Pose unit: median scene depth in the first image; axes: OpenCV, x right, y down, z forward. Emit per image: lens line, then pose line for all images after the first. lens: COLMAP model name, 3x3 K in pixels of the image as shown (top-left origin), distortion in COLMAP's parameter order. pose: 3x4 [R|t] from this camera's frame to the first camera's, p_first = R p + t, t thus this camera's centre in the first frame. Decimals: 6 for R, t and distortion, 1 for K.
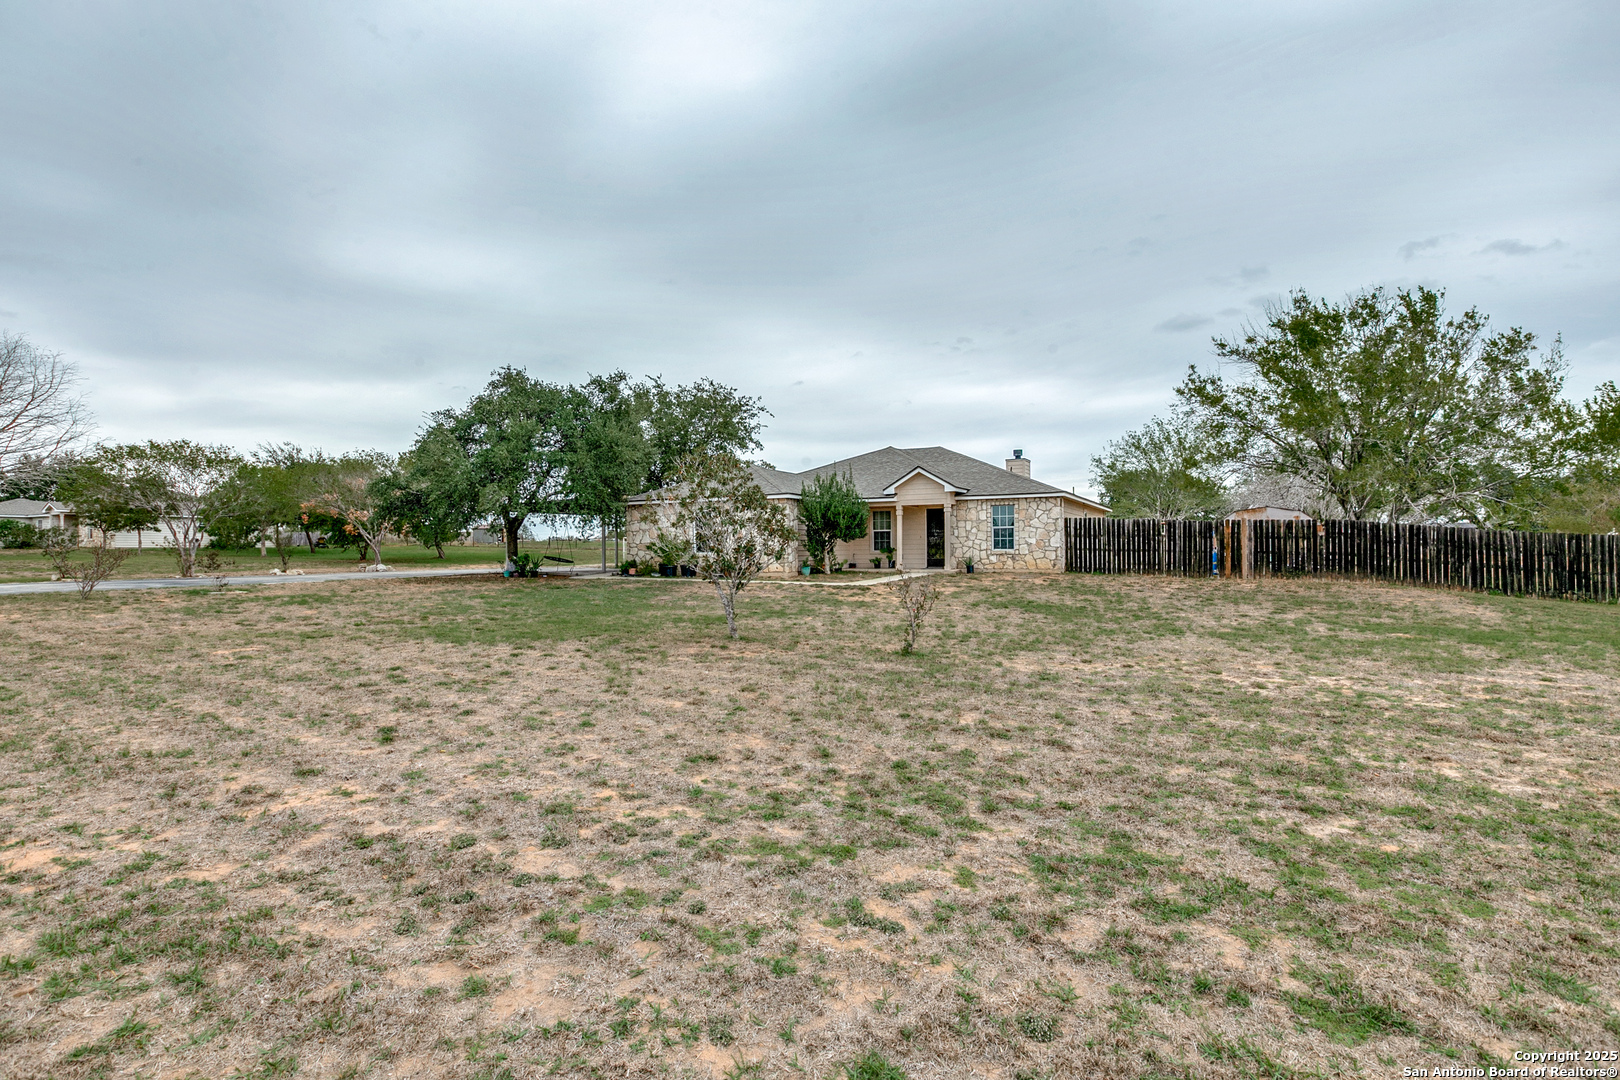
lens RADIAL K [[726.6, 0, 801.9], [0, 726.6, 541.2], [0, 0, 1]] dist [0.012076, -0.000269]
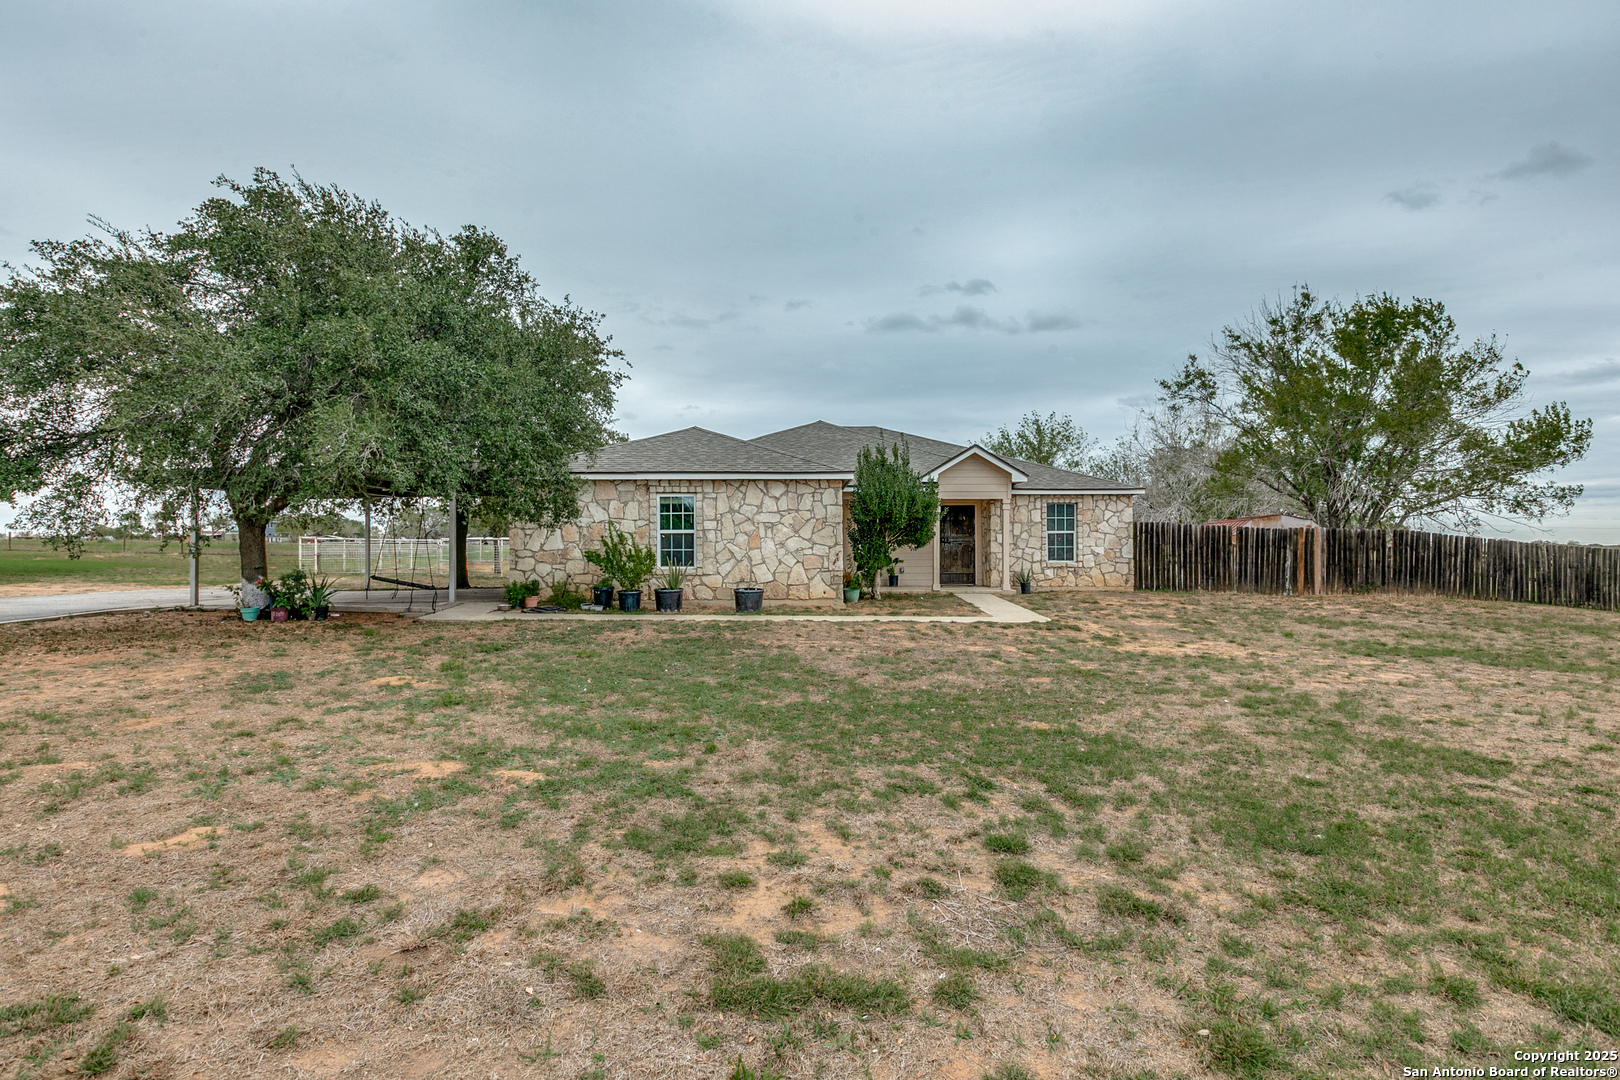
lens RADIAL K [[726.6, 0, 801.9], [0, 726.6, 541.2], [0, 0, 1]] dist [0.012076, -0.000269]
pose [[0.881485, 0.010936, 0.472085, -0.324984], [-0.008794, 0.999939, -0.006743, -0.001956], [-0.472130, 0.001792, 0.881527, 0.450896]]
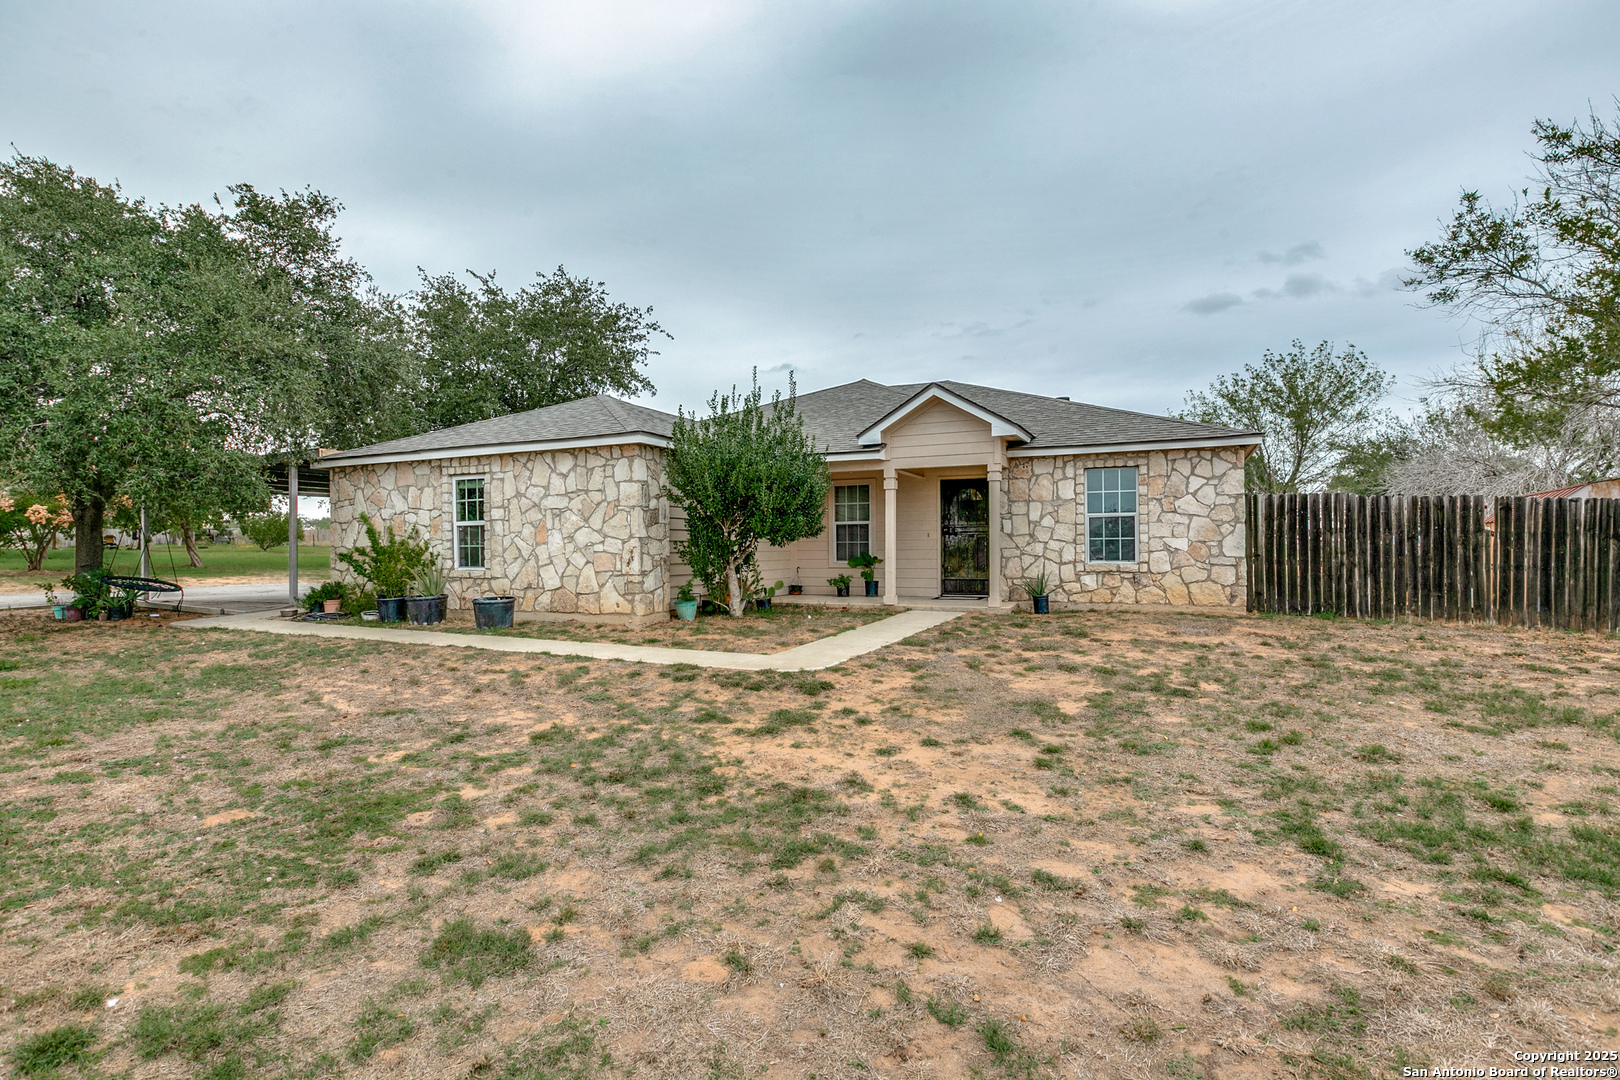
lens RADIAL K [[751.4, 0, 801.4], [0, 751.4, 548.8], [0, 0, 1]] dist [0.010202, -0.000301]
pose [[0.998249, 0.001367, 0.059138, 0.047397], [-0.001912, 0.999956, 0.009157, -0.001159], [-0.059123, -0.009254, 0.998208, 0.523236]]
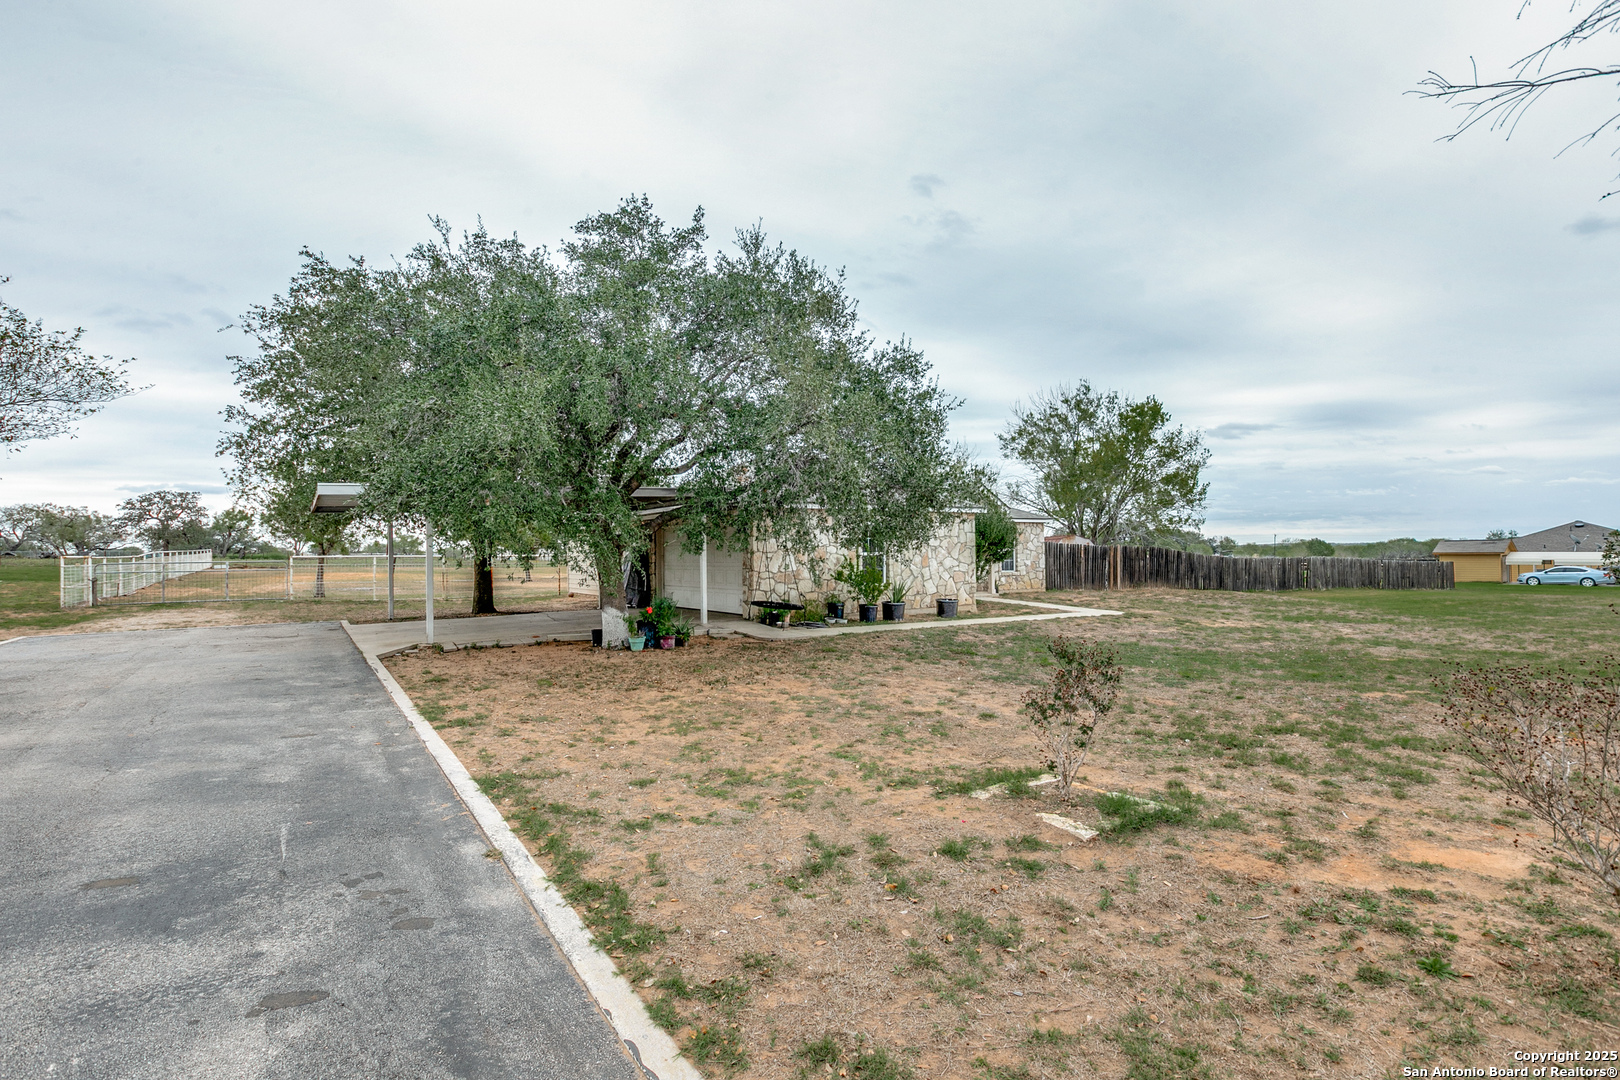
lens RADIAL K [[751.4, 0, 801.4], [0, 751.4, 548.8], [0, 0, 1]] dist [0.010202, -0.000301]
pose [[0.499548, 0.006098, 0.866265, -0.793932], [-0.000946, 0.999978, -0.006494, -0.012805], [-0.866286, 0.002424, 0.499543, 0.716837]]
